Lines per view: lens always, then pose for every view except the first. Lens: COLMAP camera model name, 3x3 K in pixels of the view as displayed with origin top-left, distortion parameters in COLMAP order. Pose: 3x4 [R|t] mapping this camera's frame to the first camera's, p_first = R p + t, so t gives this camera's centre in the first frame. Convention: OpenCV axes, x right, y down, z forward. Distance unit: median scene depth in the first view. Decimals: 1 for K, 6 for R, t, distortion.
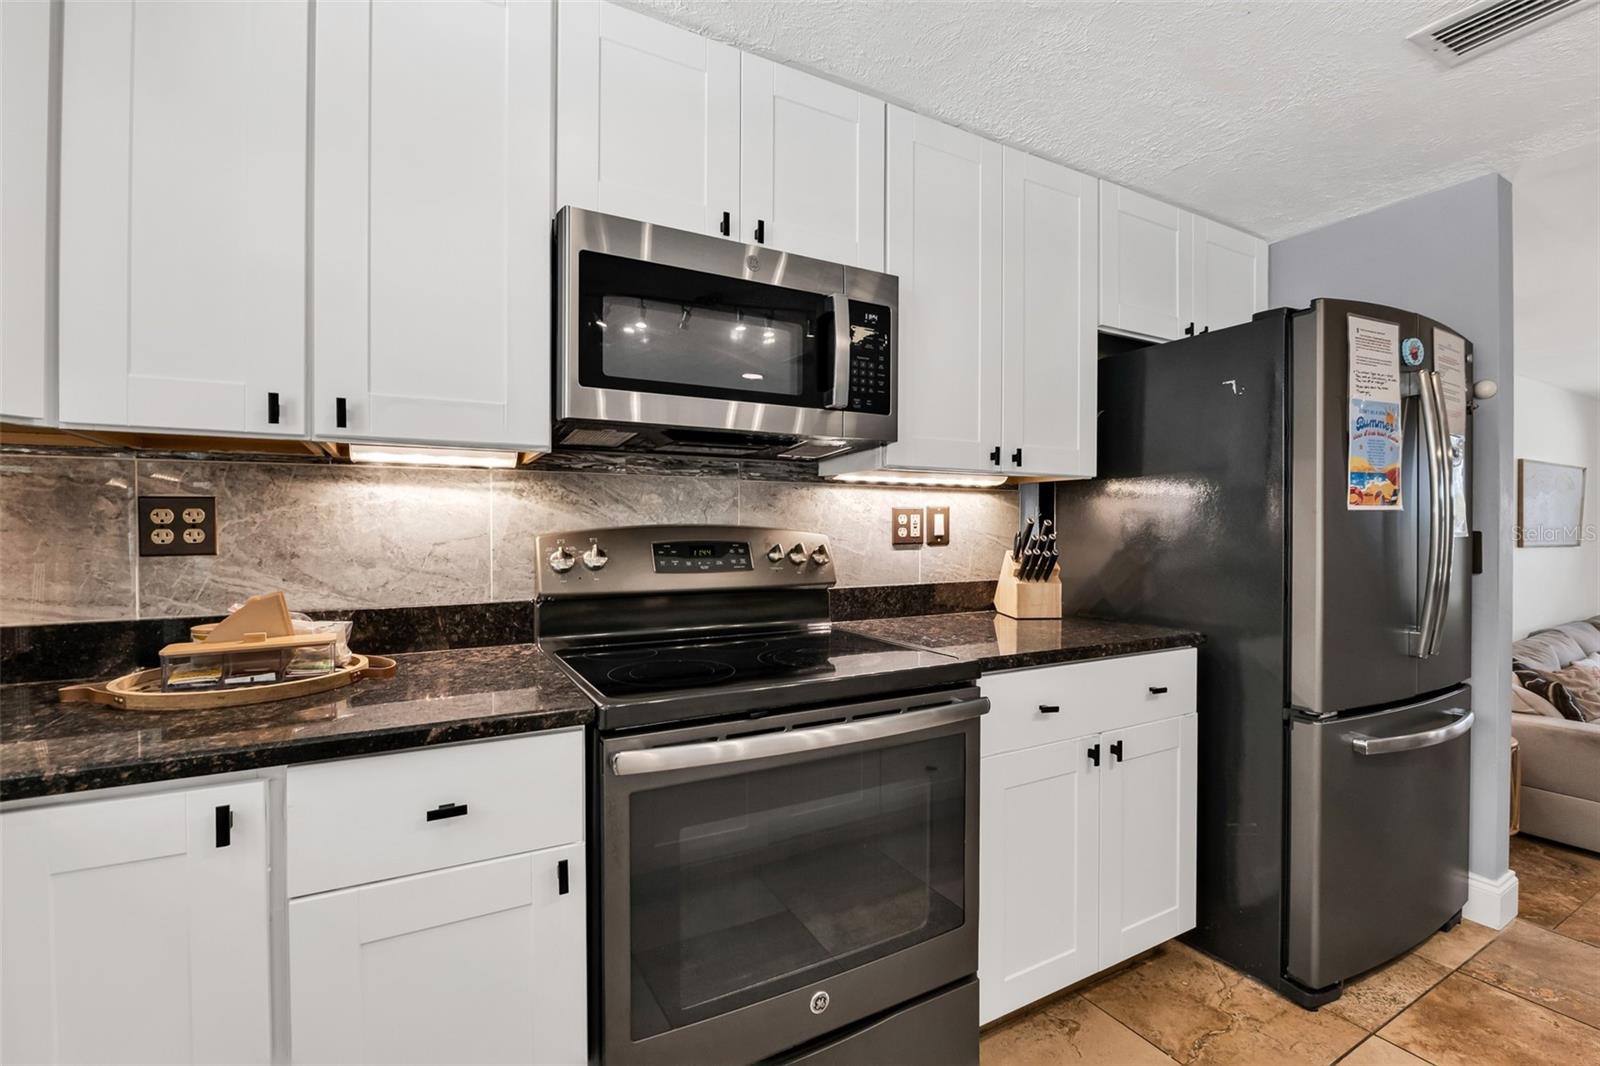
lens RADIAL K [[722.2, 0, 845.6], [0, 722.2, 529.9], [0, 0, 1]] dist [-0.019444, 0.000096]
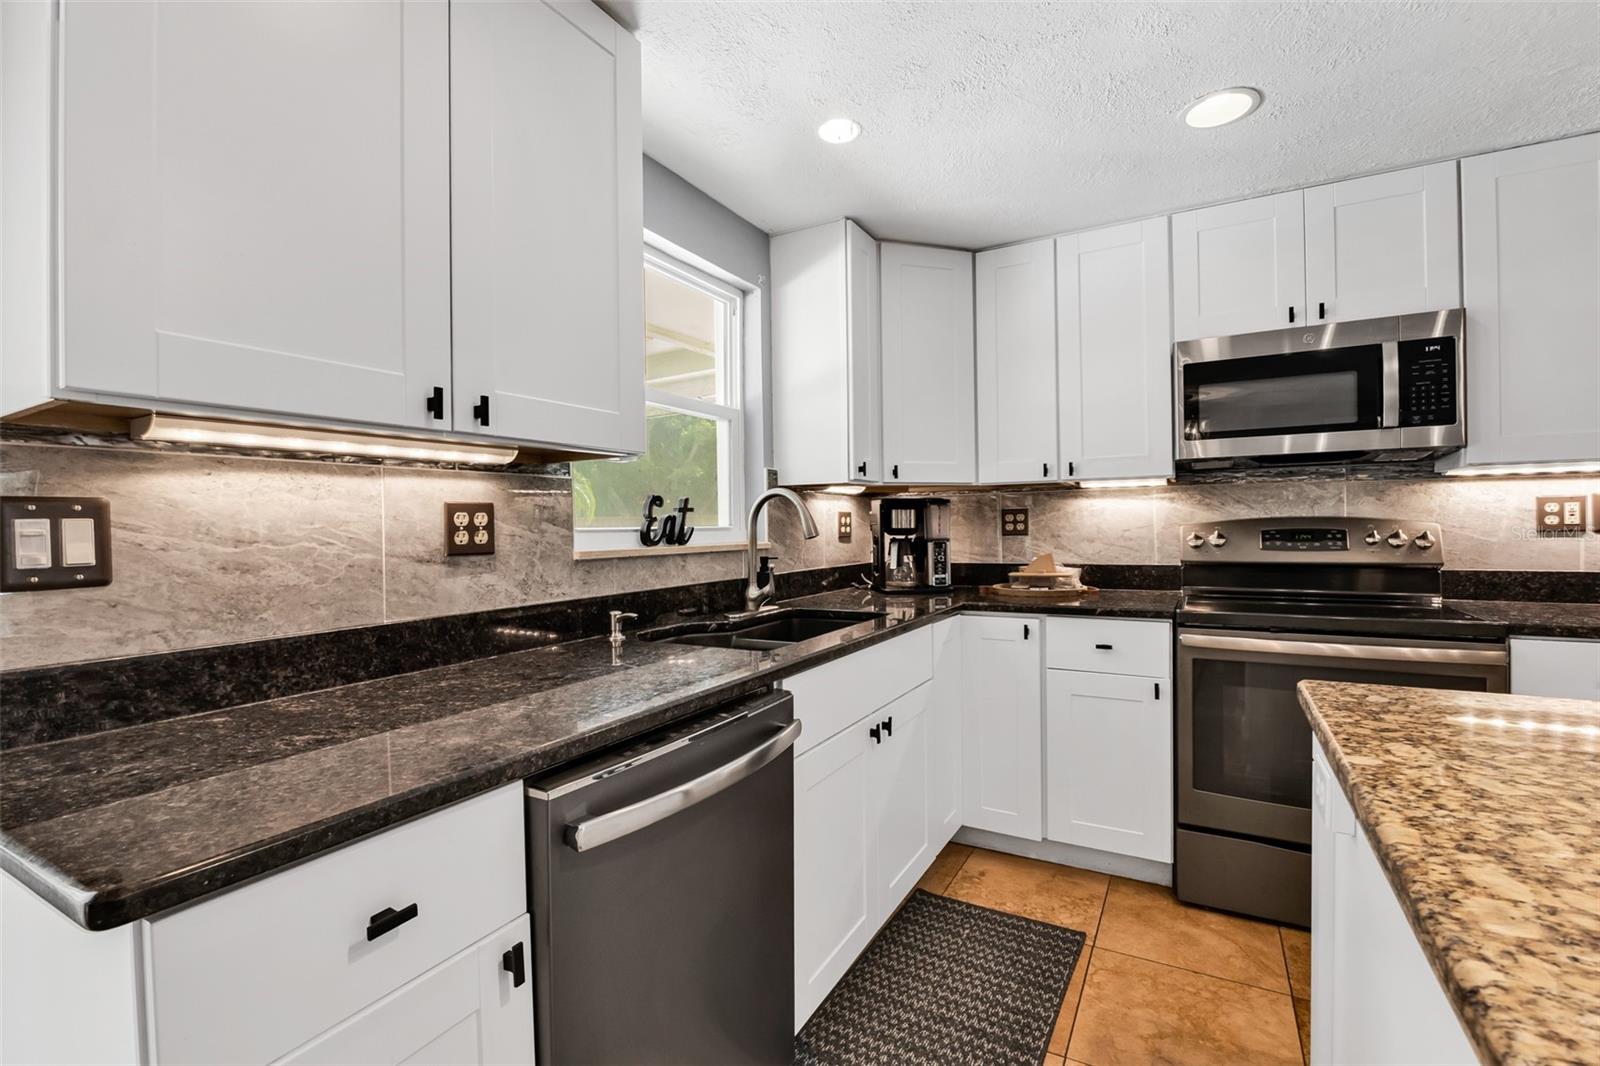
lens RADIAL K [[696.7, 0, 812.3], [0, 696.7, 530.7], [0, 0, 1]] dist [-0.018810, 0.000358]
pose [[0.500717, -0.005064, -0.865596, 0.534663], [0.007450, 0.999971, -0.001540, 0.016573], [0.865579, -0.005678, 0.500740, -0.545272]]
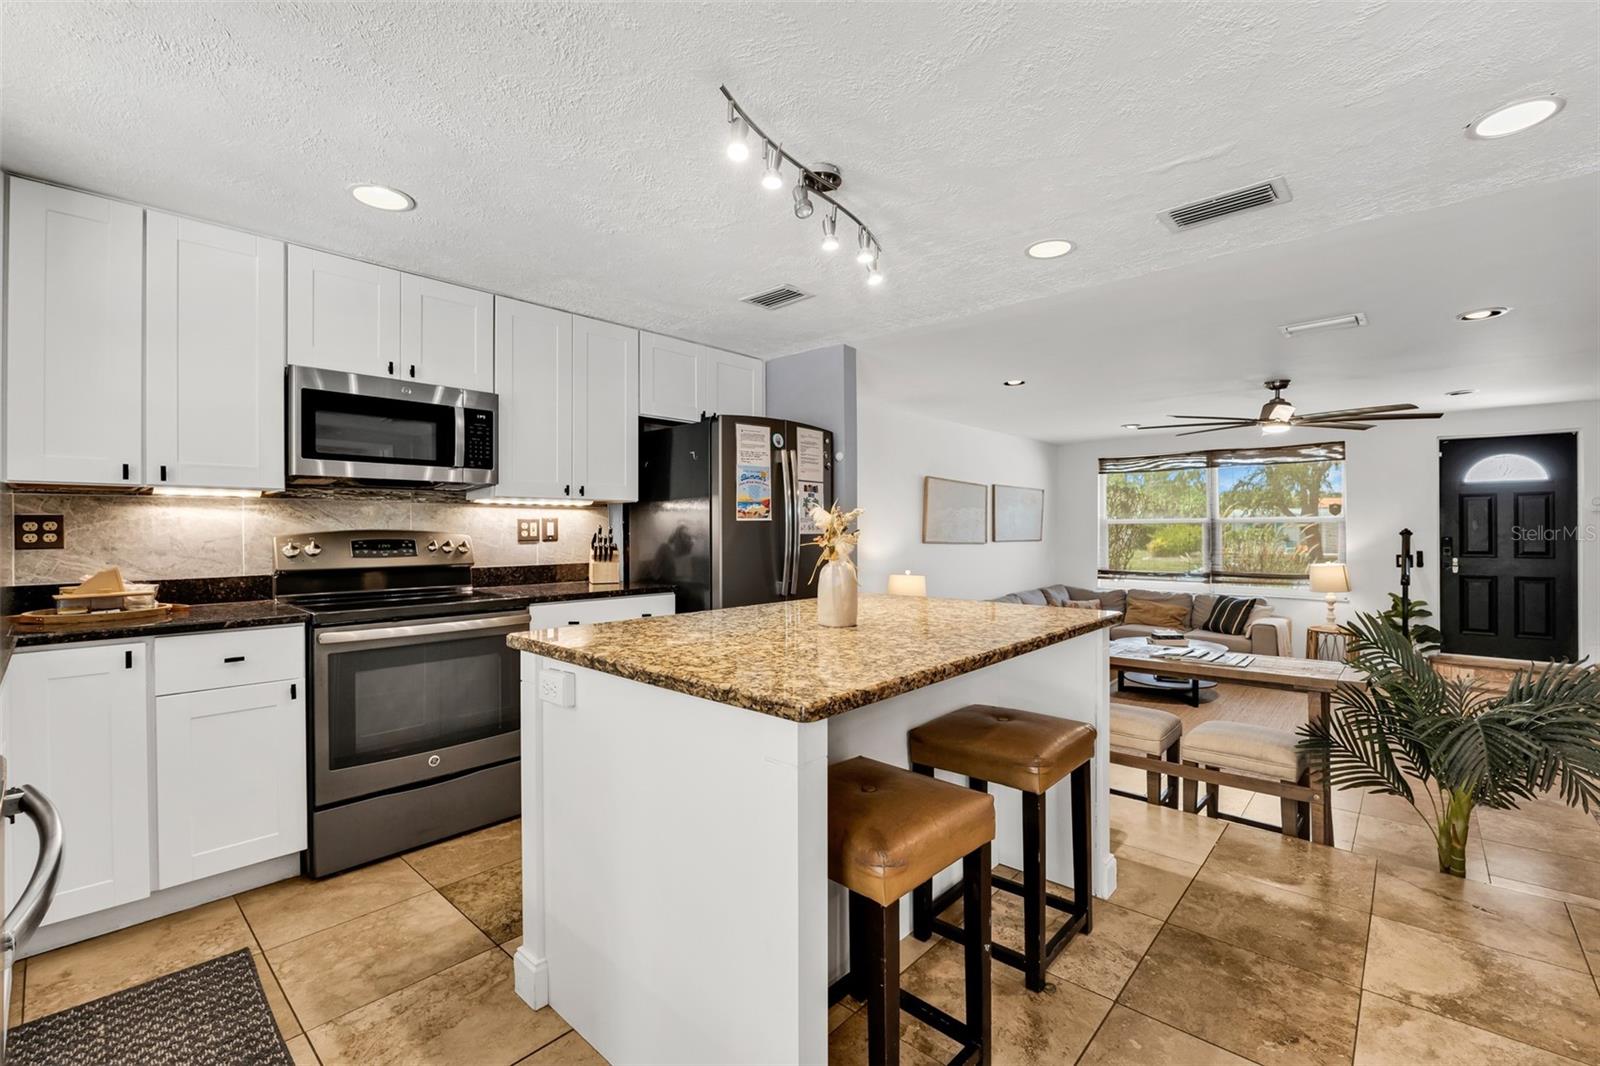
lens RADIAL K [[686.2, 0, 800.1], [0, 686.2, 525.9], [0, 0, 1]] dist [-0.017191, 0.000877]
pose [[0.955699, -0.006760, 0.294270, 0.301520], [0.011240, 0.999845, -0.013537, 0.018927], [-0.294132, 0.016245, 0.955627, -0.940007]]
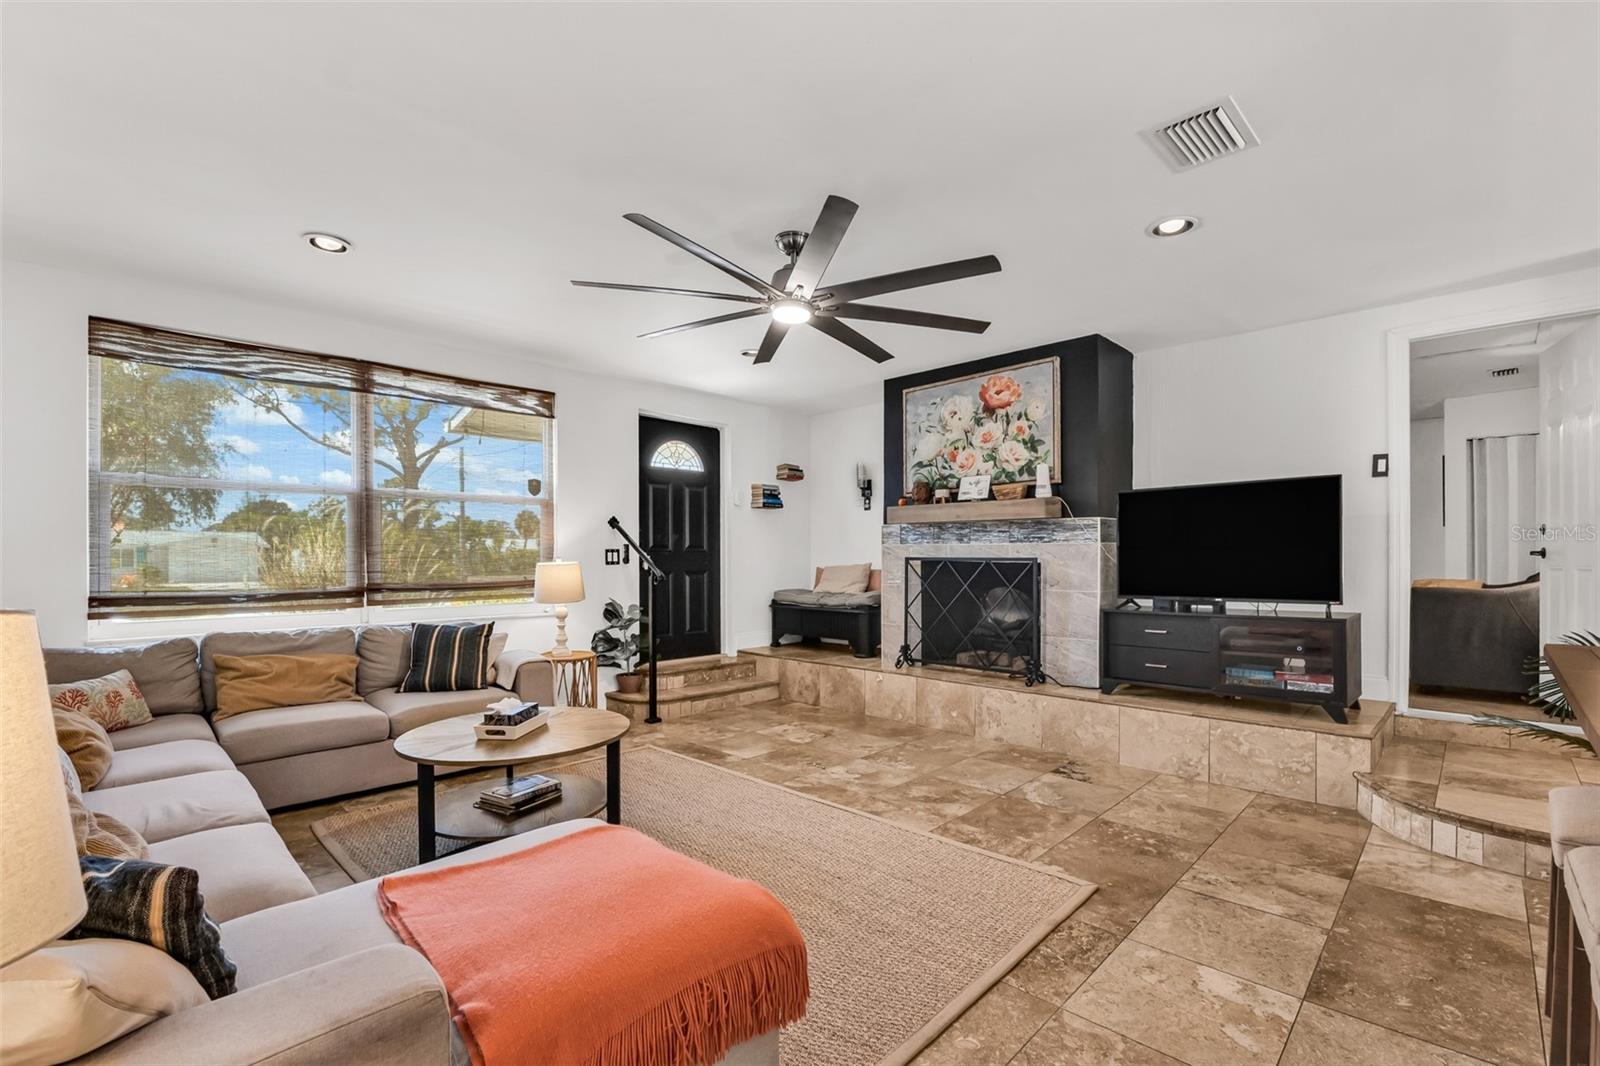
lens RADIAL K [[714.9, 0, 806.6], [0, 714.9, 559.4], [0, 0, 1]] dist [-0.023433, 0.000211]
pose [[-0.261499, -0.009769, 0.965154, 1.376205], [0.011363, 0.999848, 0.013199, 0.186403], [-0.965137, 0.014419, -0.261348, 1.761189]]
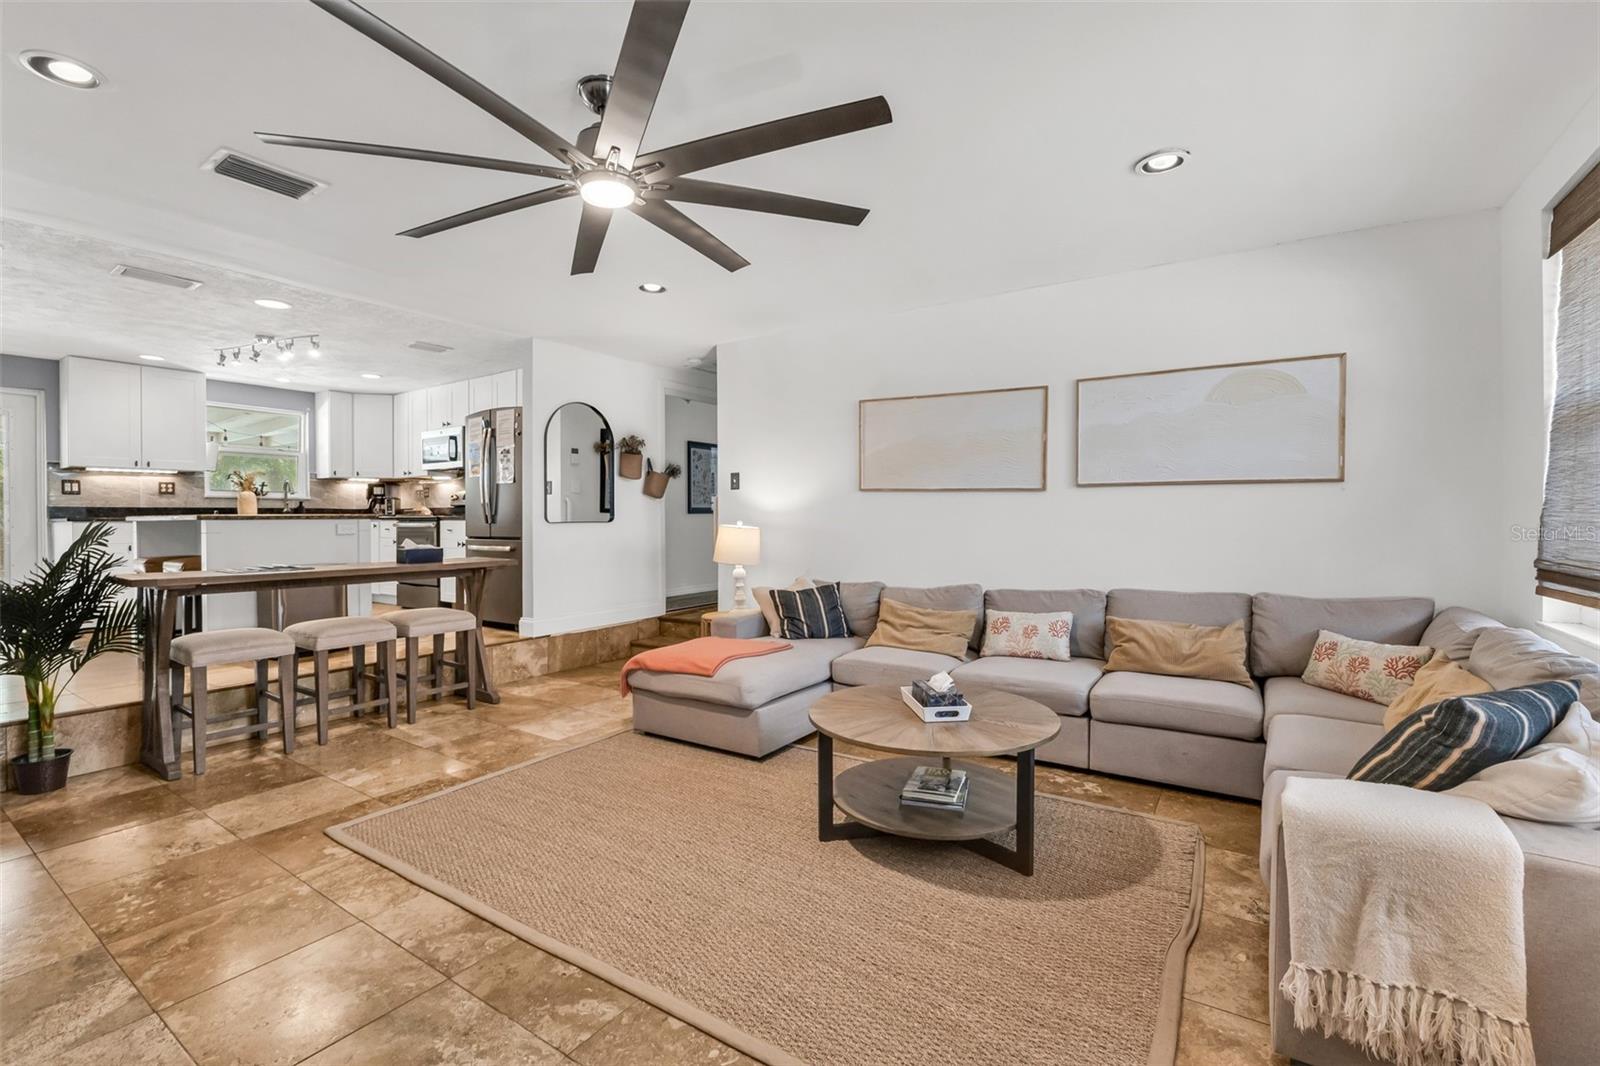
lens RADIAL K [[686.2, 0, 800.1], [0, 686.2, 525.9], [0, 0, 1]] dist [-0.017191, 0.000877]
pose [[0.438733, 0.002318, -0.898615, 4.549318], [-0.001227, 0.999997, 0.001980, 0.211587], [0.898617, 0.000233, 0.438734, 1.067518]]
